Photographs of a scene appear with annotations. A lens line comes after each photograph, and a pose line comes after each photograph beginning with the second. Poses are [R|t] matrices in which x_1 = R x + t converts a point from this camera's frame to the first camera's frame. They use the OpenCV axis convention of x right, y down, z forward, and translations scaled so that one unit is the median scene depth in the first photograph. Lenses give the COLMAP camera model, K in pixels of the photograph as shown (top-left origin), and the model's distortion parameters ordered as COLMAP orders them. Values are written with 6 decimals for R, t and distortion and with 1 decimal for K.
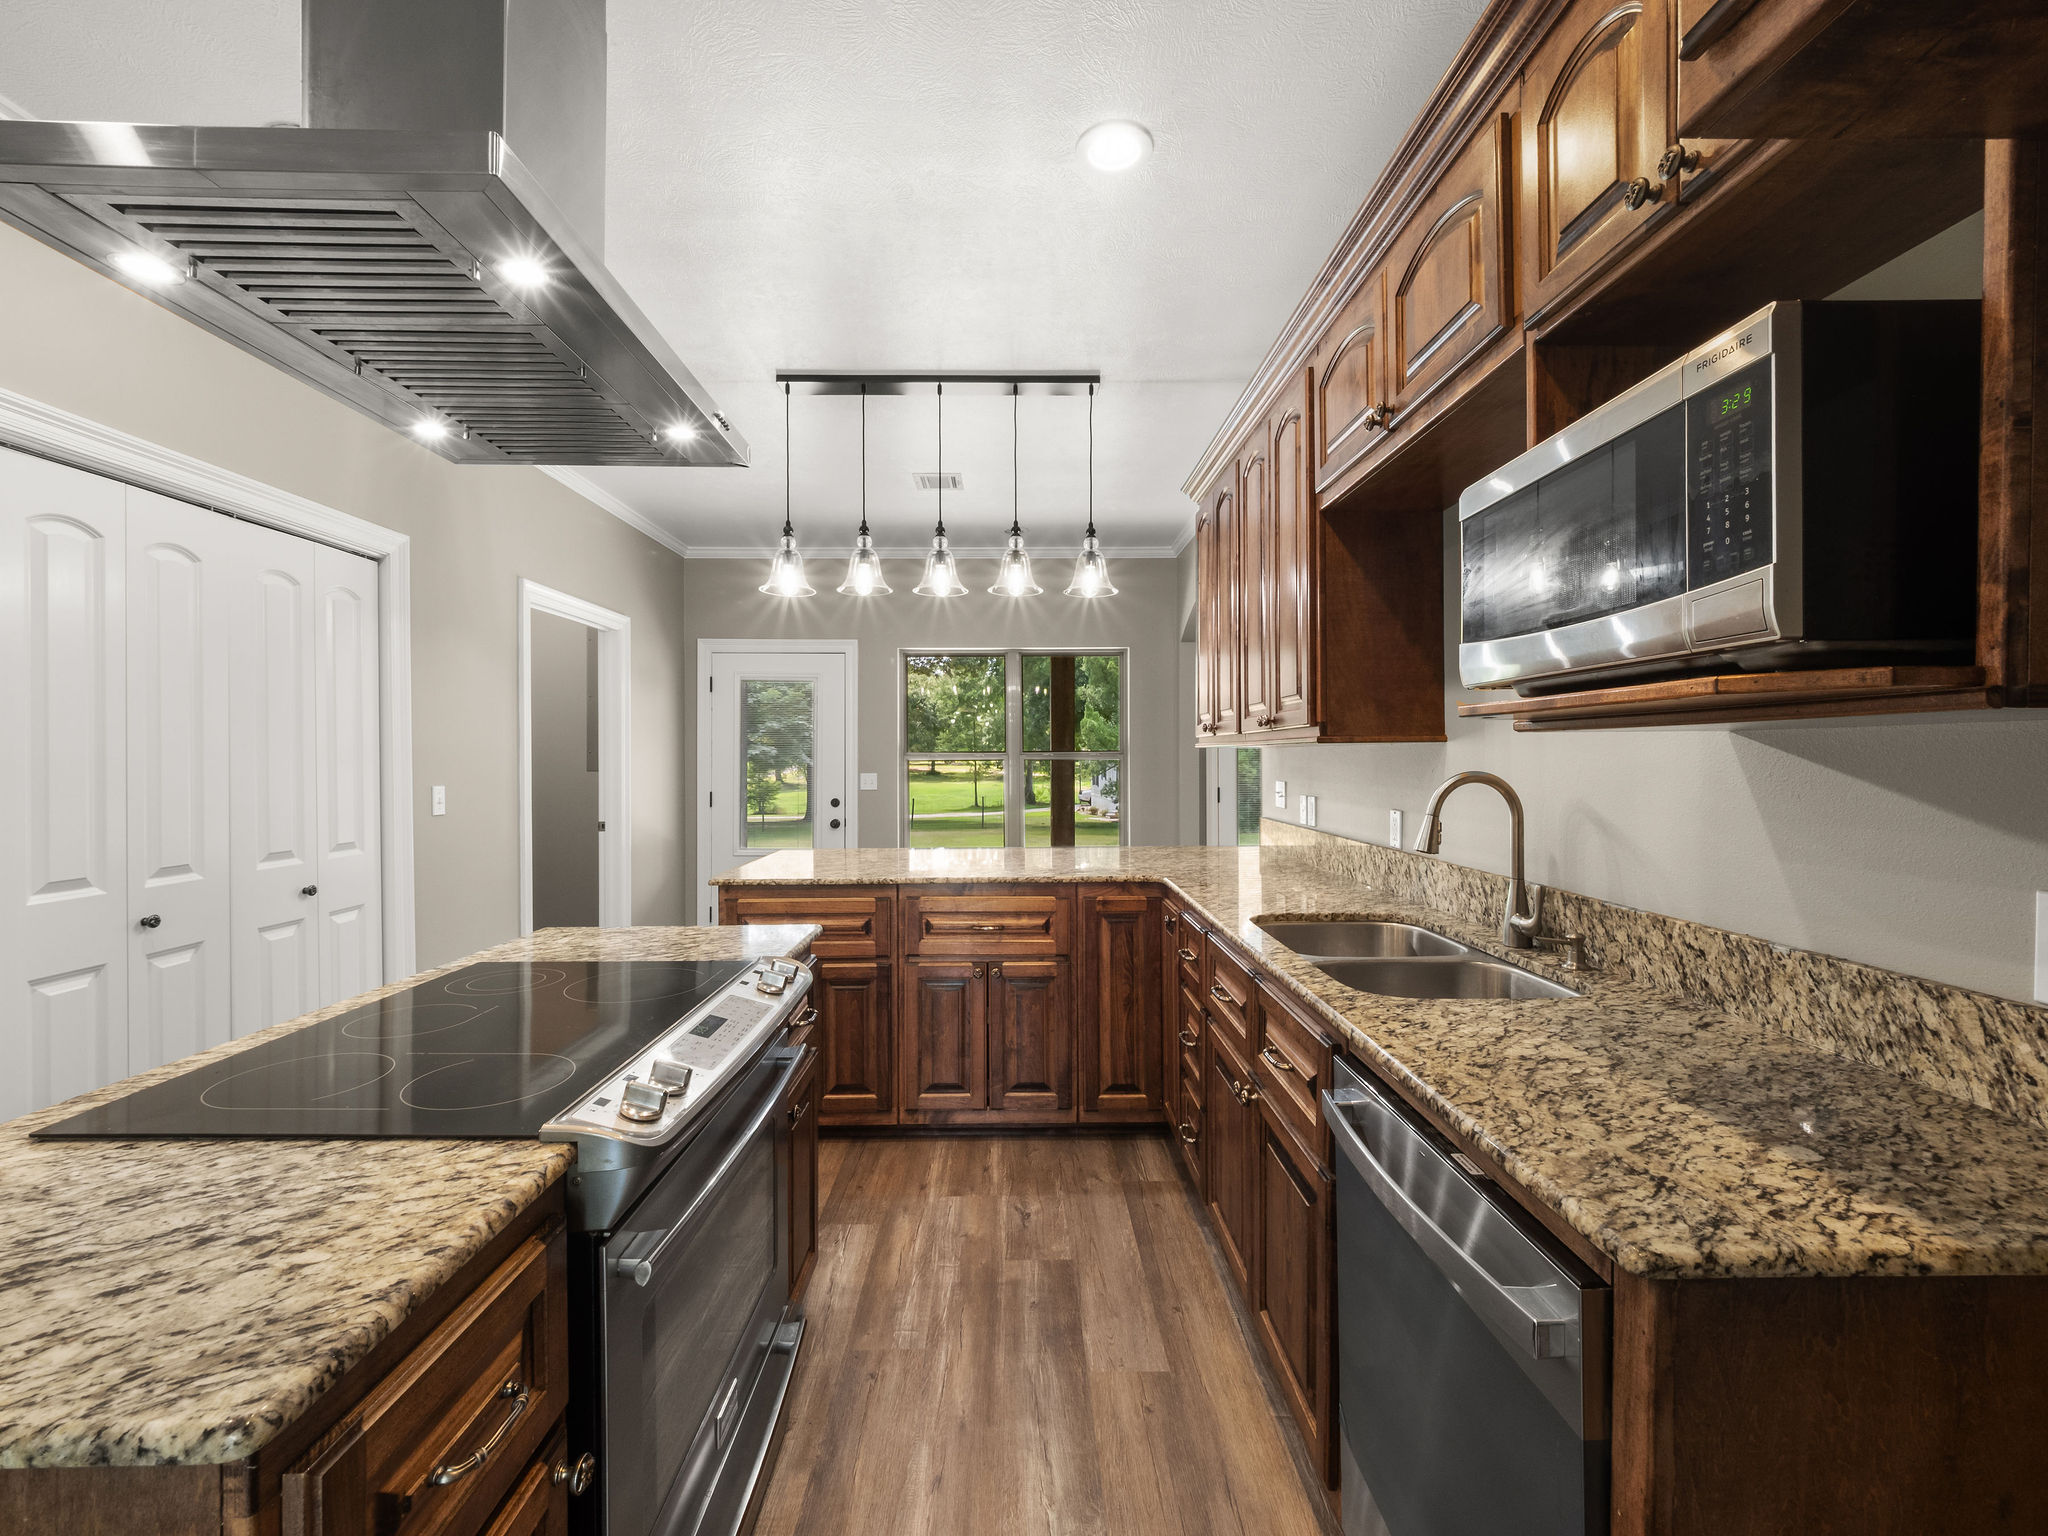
lens RADIAL K [[867.3, 0, 1026.7], [0, 867.3, 759.8], [0, 0, 1]] dist [-0.003419, -0.001137]
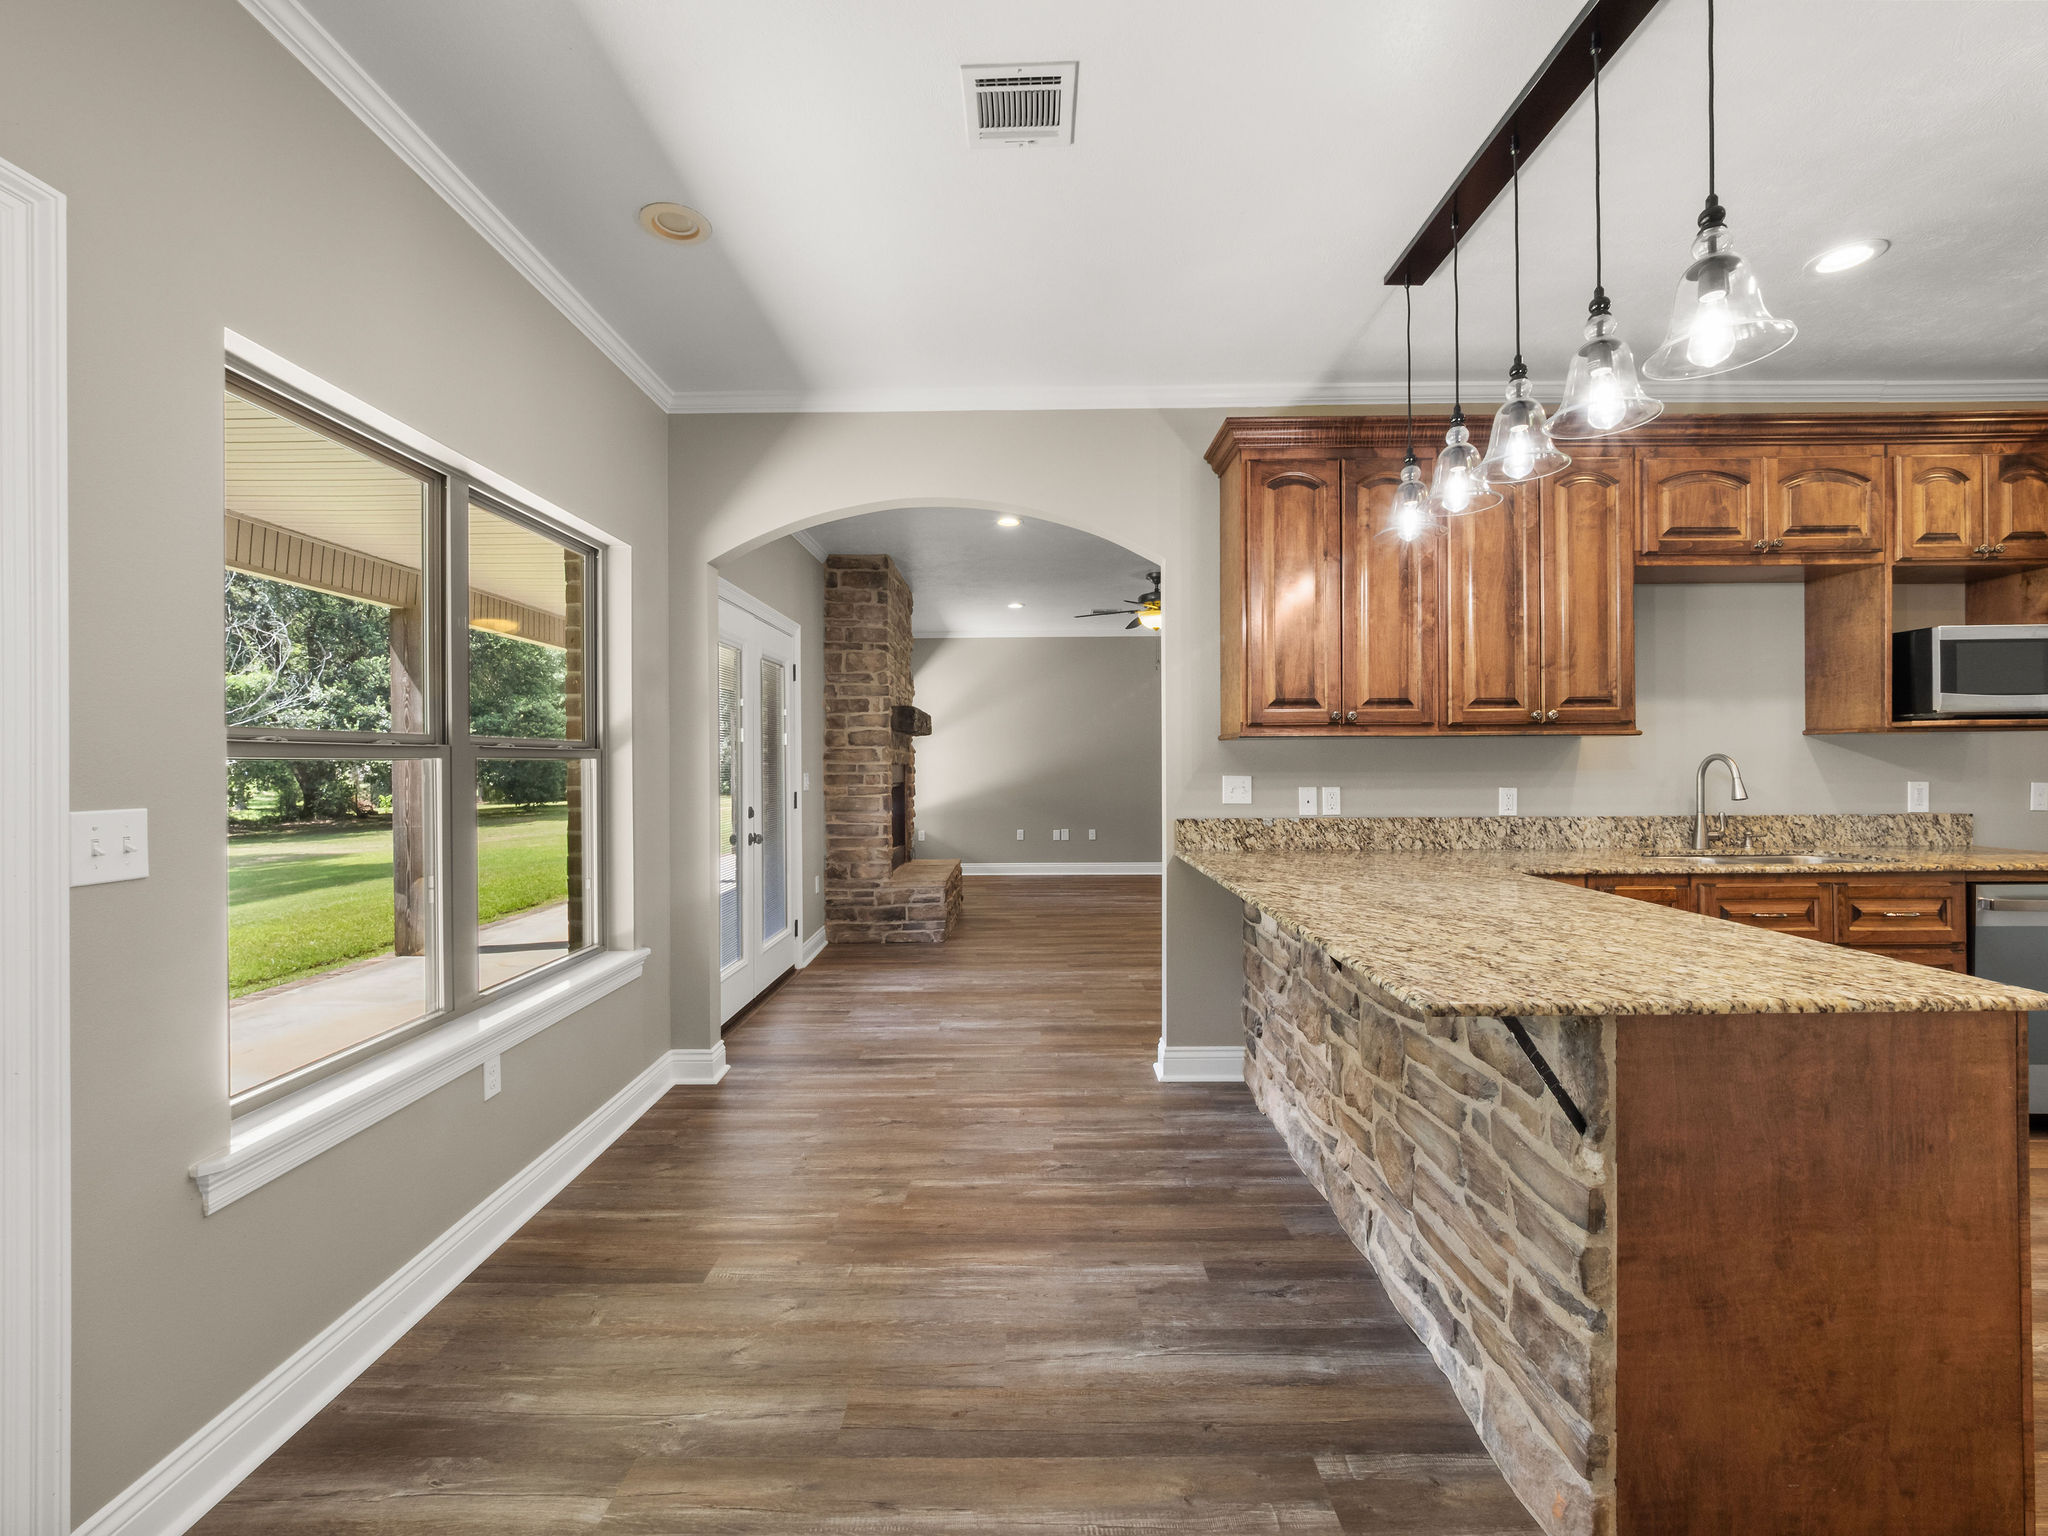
lens RADIAL K [[867.3, 0, 1025.3], [0, 867.3, 769.1], [0, 0, 1]] dist [-0.003419, -0.001137]
pose [[0.016952, -0.003713, 0.999849, -1.167430], [0.013280, 0.999906, 0.003488, 0.018399], [-0.999768, 0.013218, 0.017000, 2.171140]]
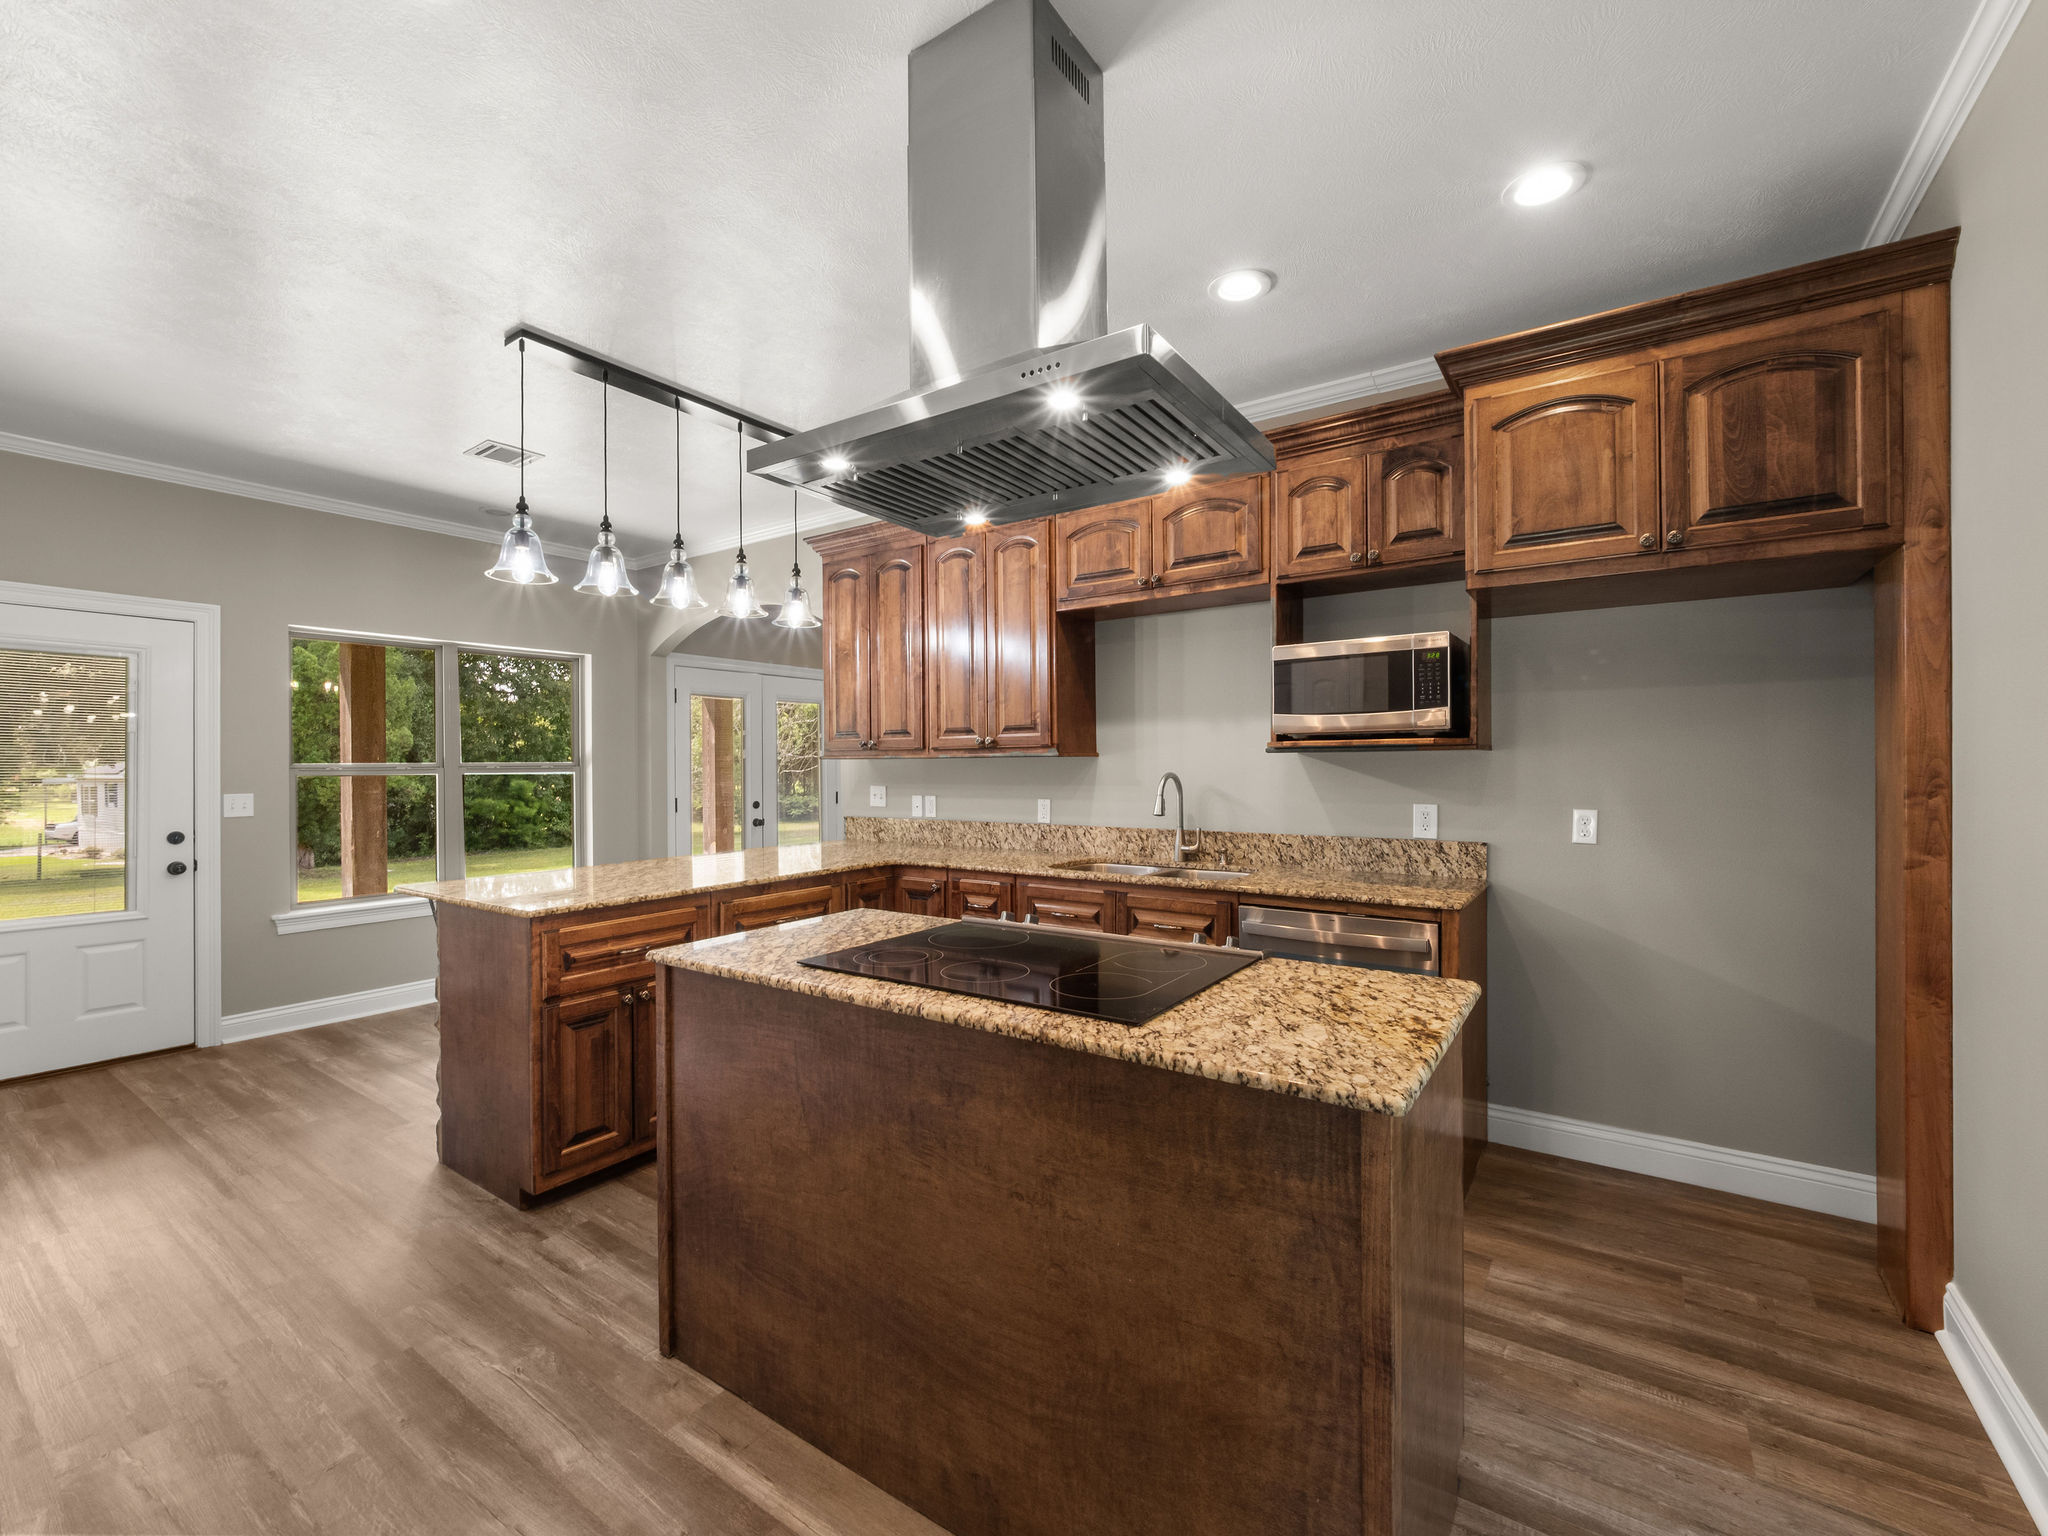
lens RADIAL K [[867.3, 0, 1027.0], [0, 867.3, 770.1], [0, 0, 1]] dist [-0.003419, -0.001137]
pose [[0.579409, -0.005651, 0.815018, -1.106144], [0.009501, 0.999955, 0.000179, 0.004847], [-0.814982, 0.007640, 0.579436, 0.137088]]
